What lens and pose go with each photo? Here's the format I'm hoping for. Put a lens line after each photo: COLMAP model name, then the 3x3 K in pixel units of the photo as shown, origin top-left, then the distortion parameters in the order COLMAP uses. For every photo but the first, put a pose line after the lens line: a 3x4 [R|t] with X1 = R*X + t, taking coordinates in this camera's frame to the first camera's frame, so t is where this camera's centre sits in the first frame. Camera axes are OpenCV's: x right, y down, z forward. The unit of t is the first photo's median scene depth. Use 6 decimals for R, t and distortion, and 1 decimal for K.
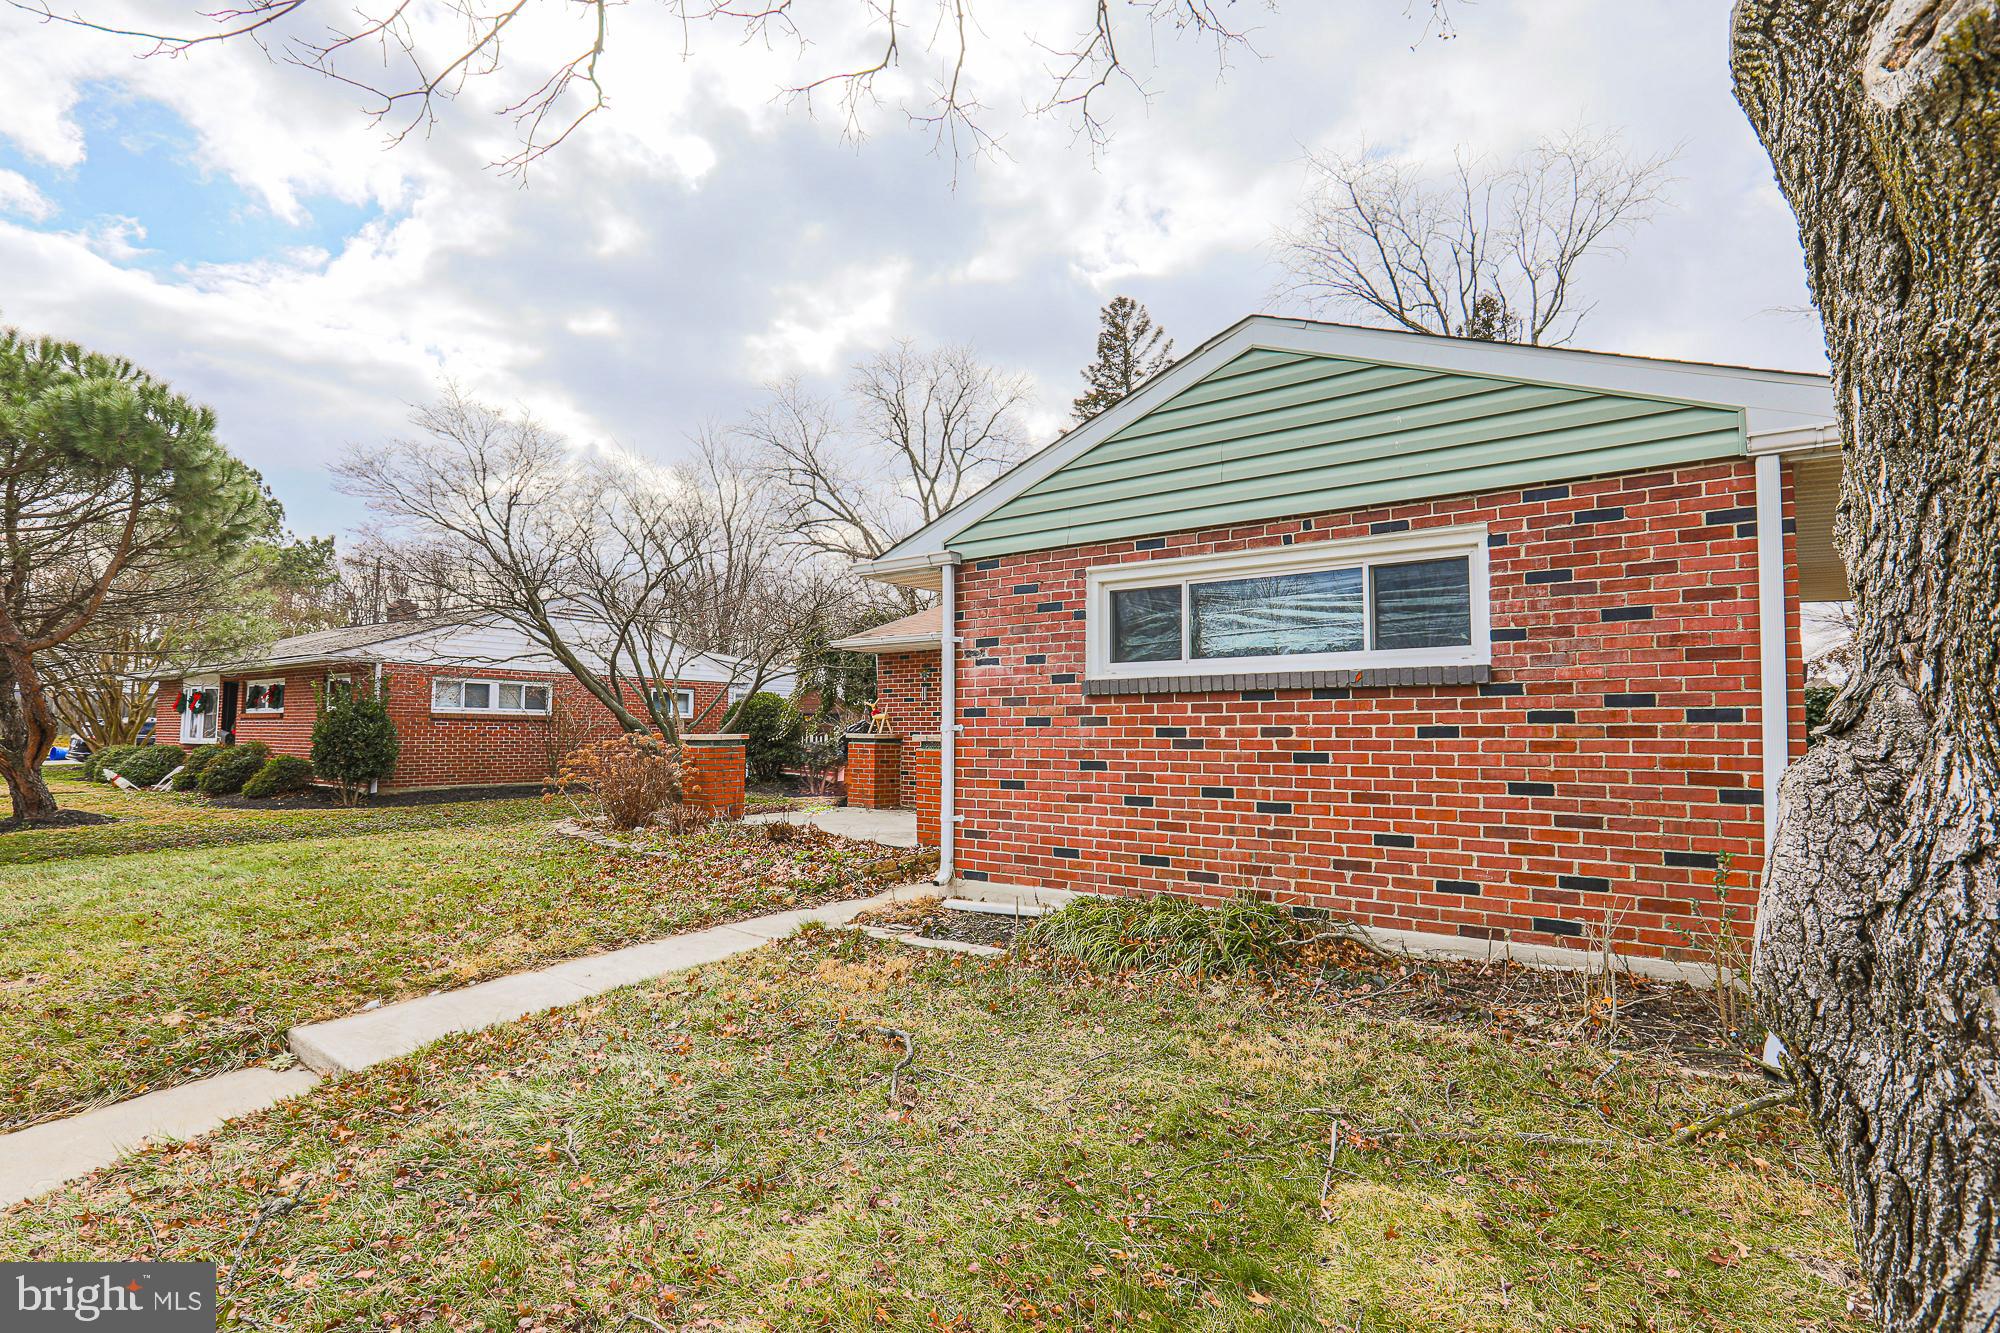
lens RADIAL K [[903.1, 0, 1031.7], [0, 903.1, 682.7], [0, 0, 1]] dist [-0.051023, 0.031943]
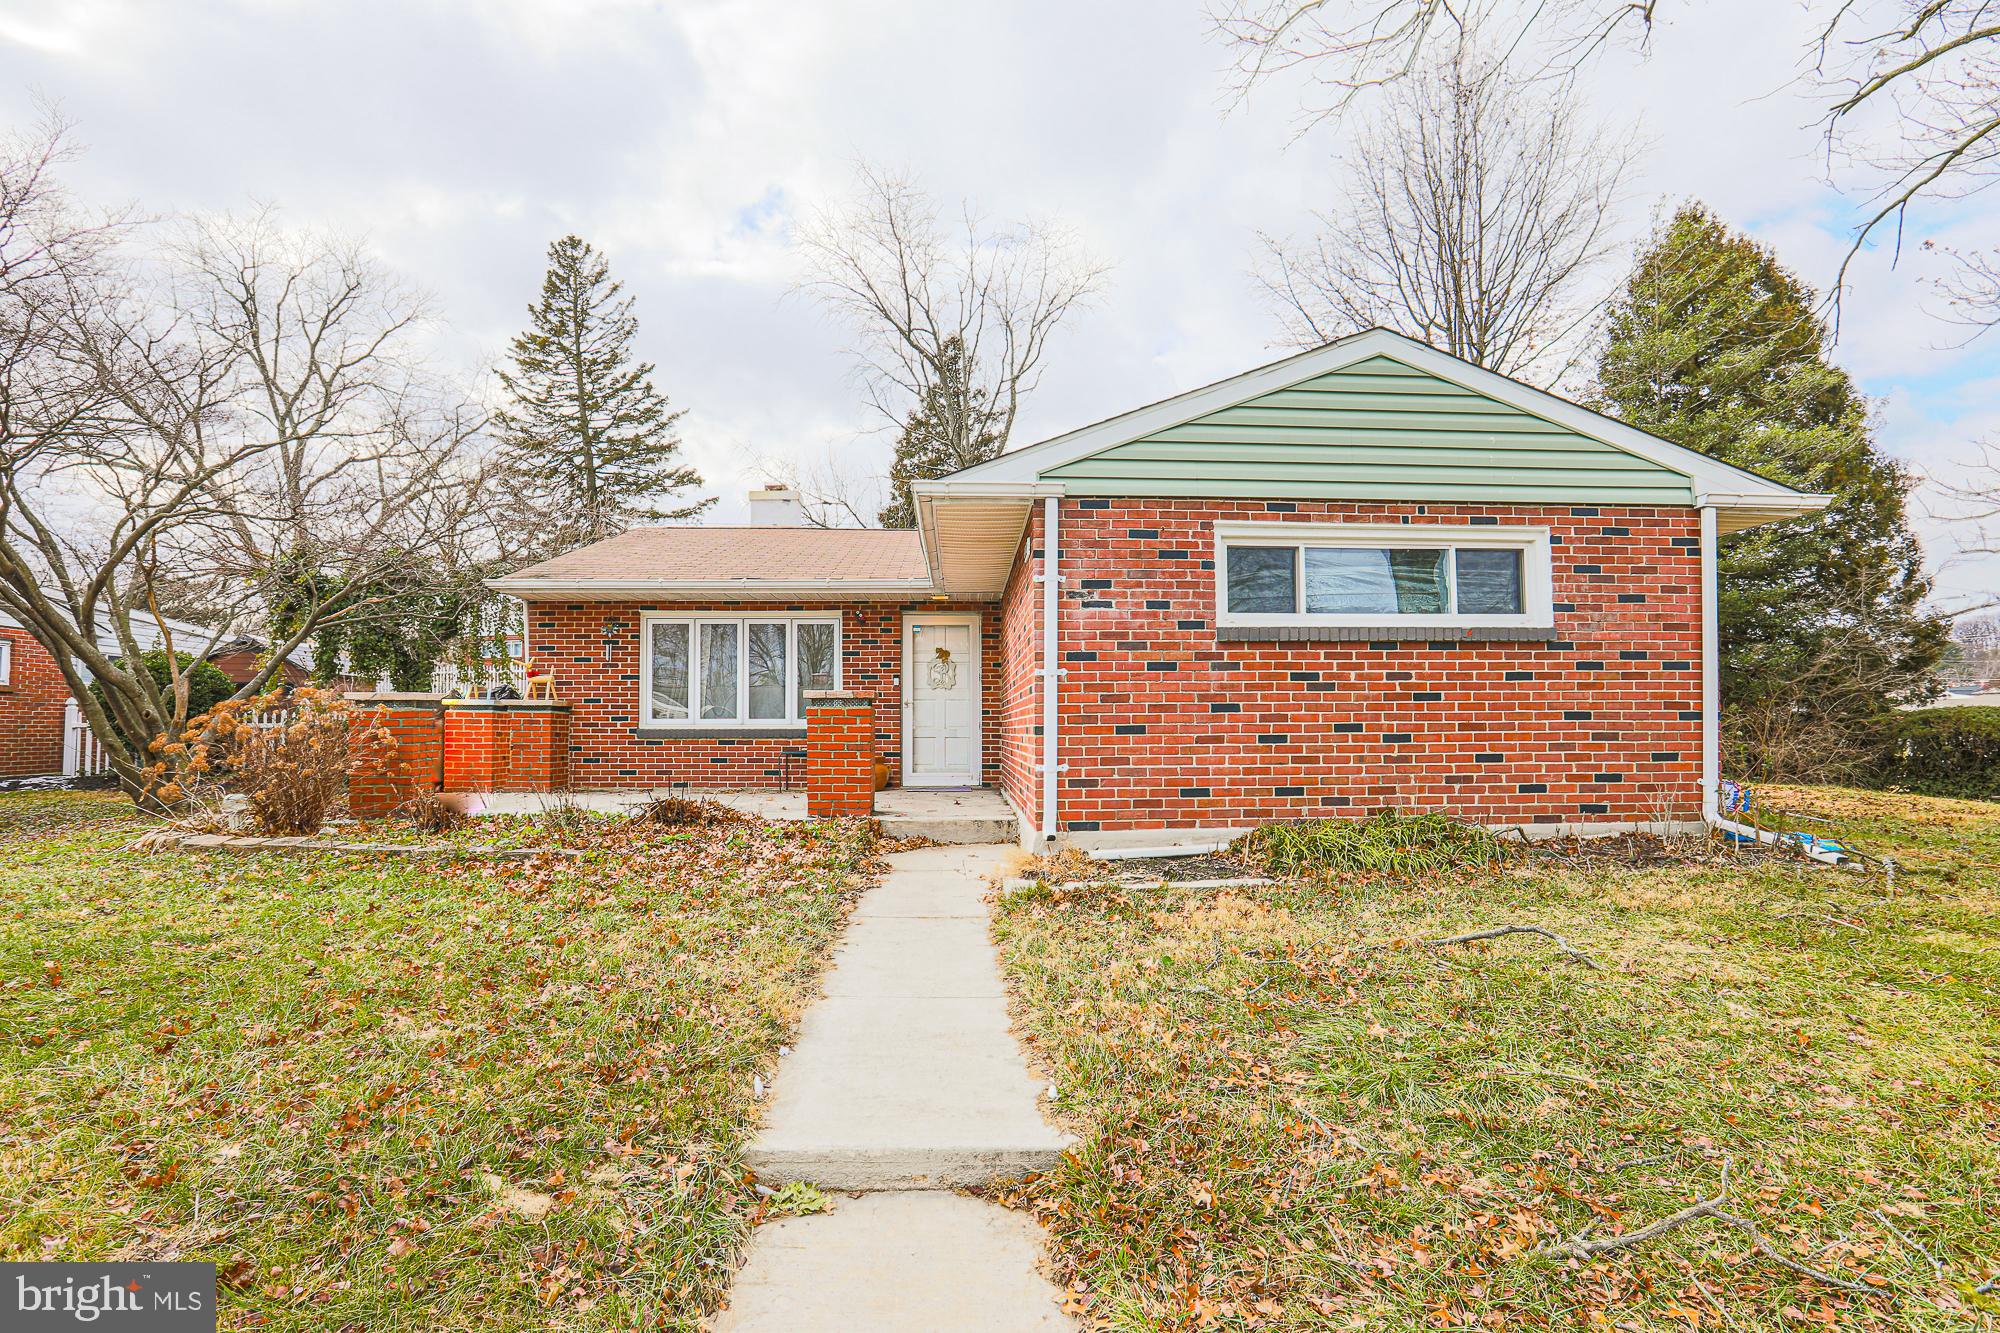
lens RADIAL K [[877.7, 0, 999.3], [0, 877.7, 689.7], [0, 0, 1]] dist [-0.053475, 0.026554]
pose [[0.794094, 0.017260, 0.607549, -0.801993], [-0.029153, 0.999528, 0.009708, 0.071138], [-0.607095, -0.025421, 0.794223, 0.361122]]
